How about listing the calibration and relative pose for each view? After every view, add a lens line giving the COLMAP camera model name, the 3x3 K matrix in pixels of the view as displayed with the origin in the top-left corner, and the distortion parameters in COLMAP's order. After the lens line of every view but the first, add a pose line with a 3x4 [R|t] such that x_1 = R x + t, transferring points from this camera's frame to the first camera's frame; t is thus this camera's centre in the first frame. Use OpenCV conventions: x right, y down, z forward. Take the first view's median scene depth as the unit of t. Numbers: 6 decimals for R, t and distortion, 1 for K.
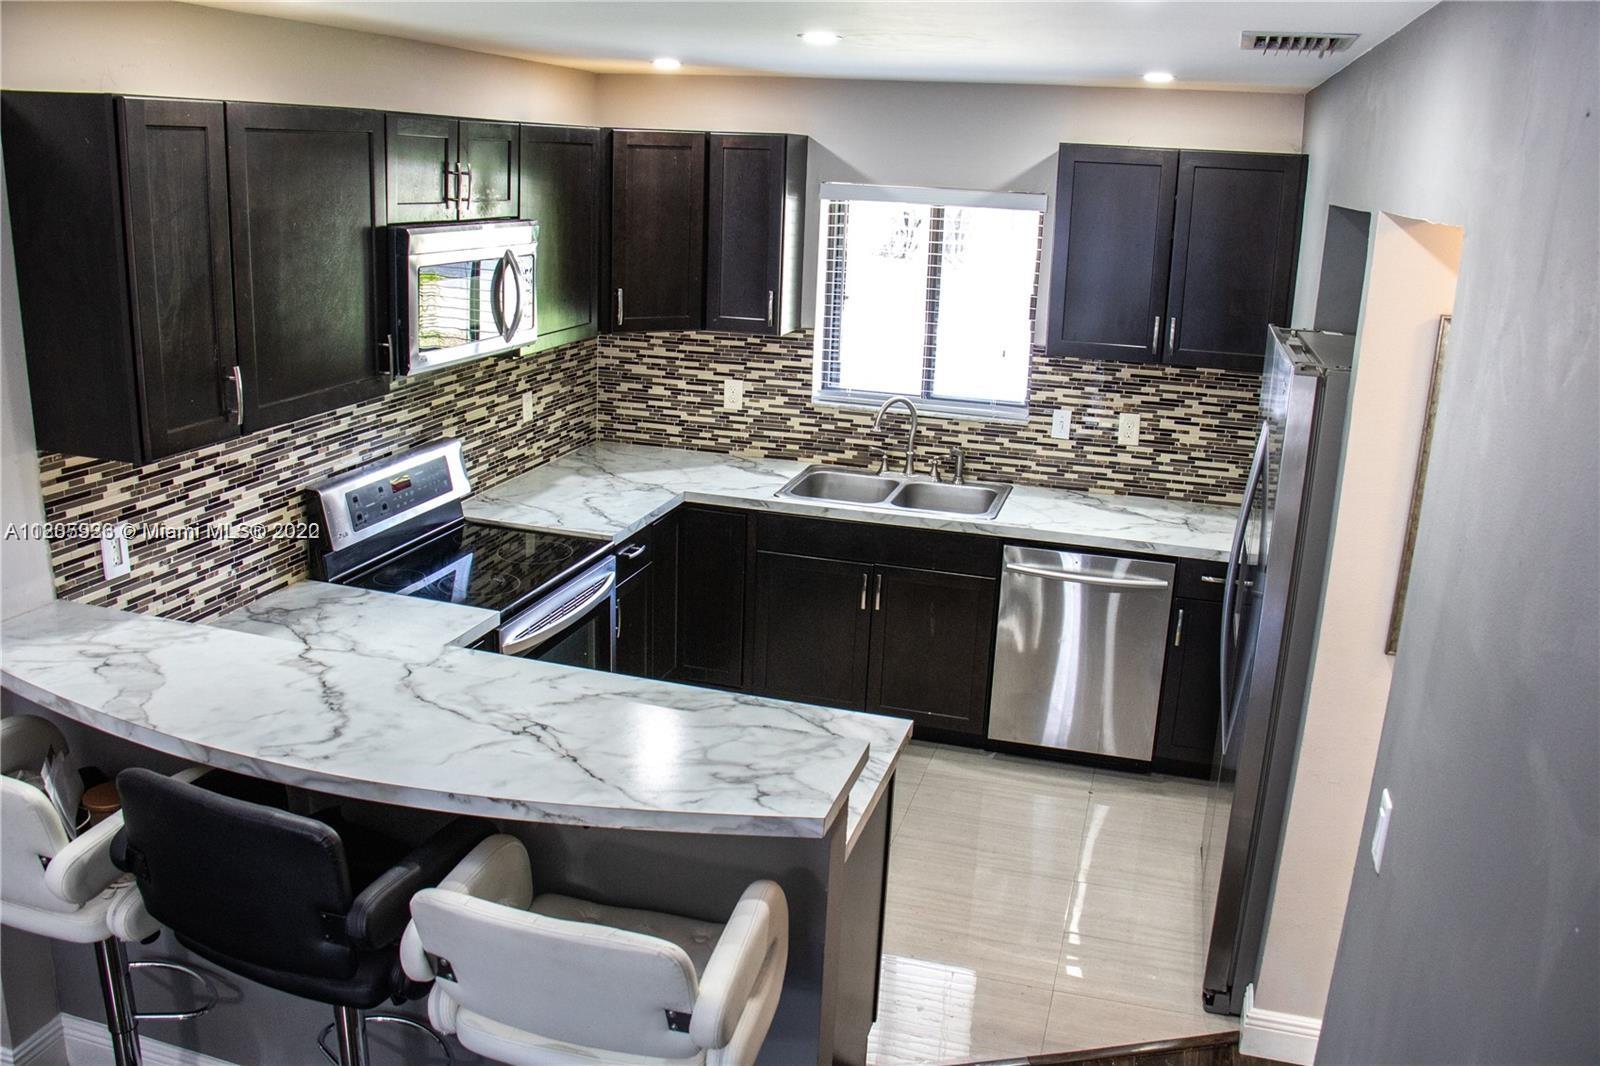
lens RADIAL K [[1309.5, 0, 803.0], [0, 1309.5, 524.2], [0, 0, 1]] dist [-0.185105, 0.159092]
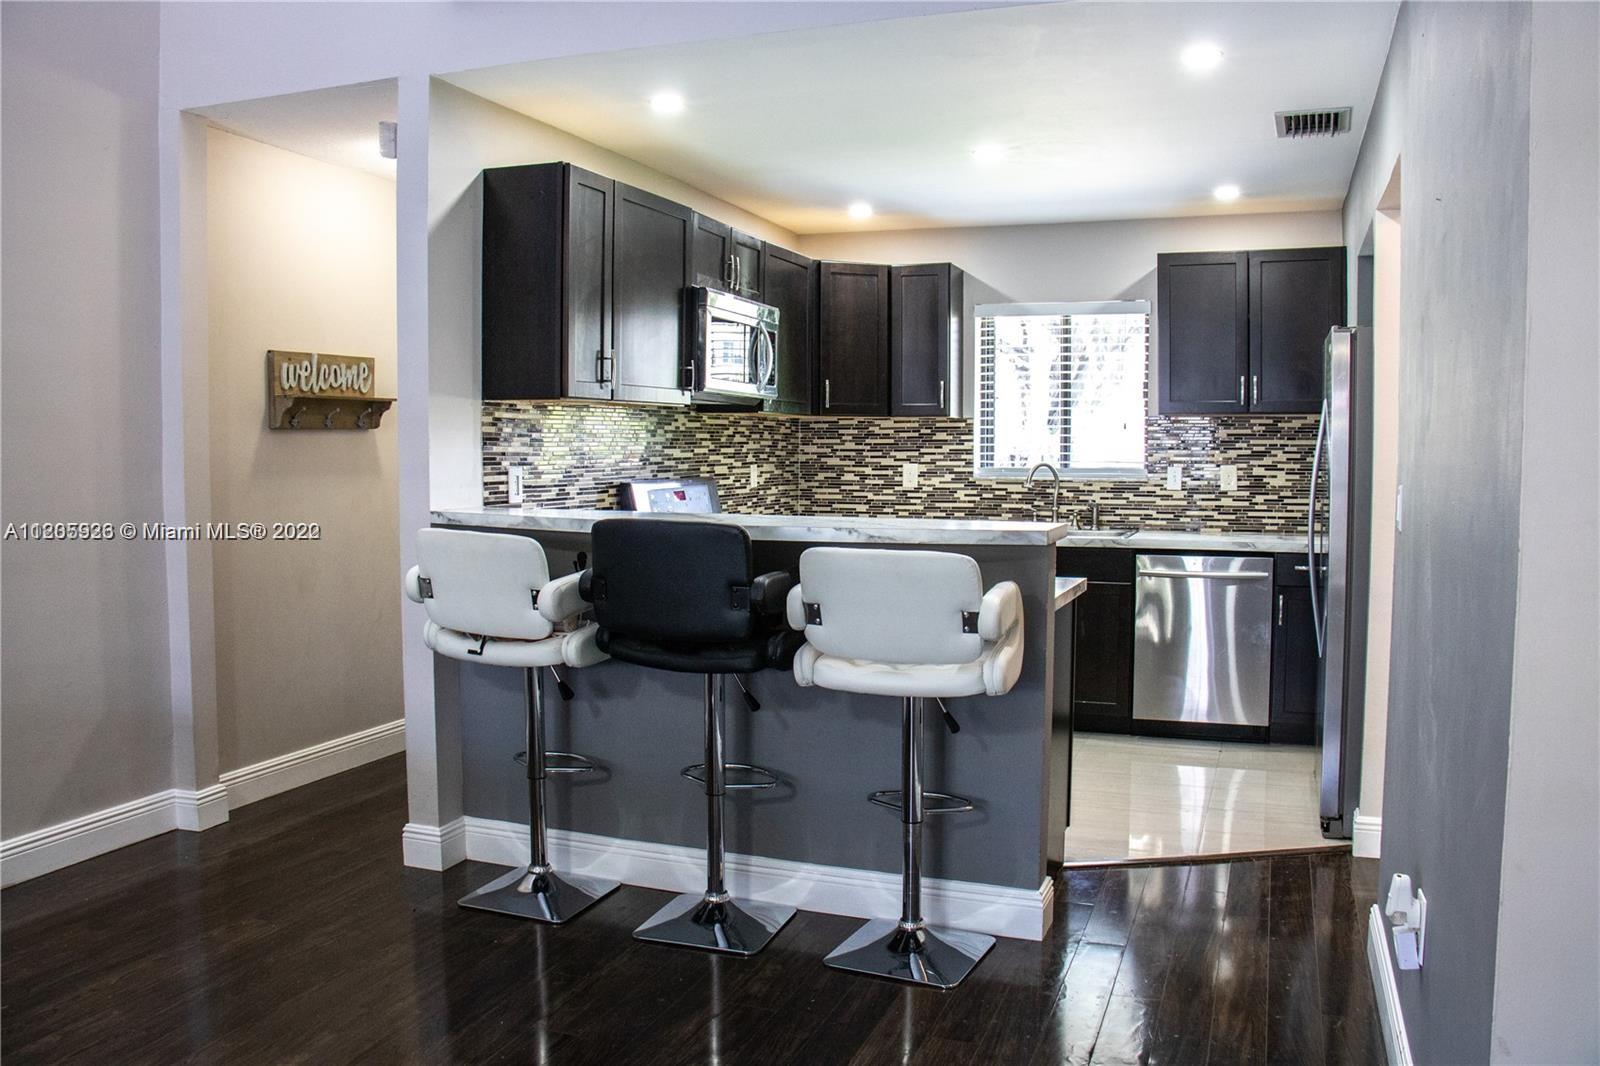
lens RADIAL K [[1309.5, 0, 803.0], [0, 1309.5, 524.2], [0, 0, 1]] dist [-0.185105, 0.159092]
pose [[0.996614, -0.031949, -0.075768, -0.067003], [0.014916, 0.976386, -0.215516, 0.232155], [0.080864, 0.213656, 0.973557, -0.239583]]
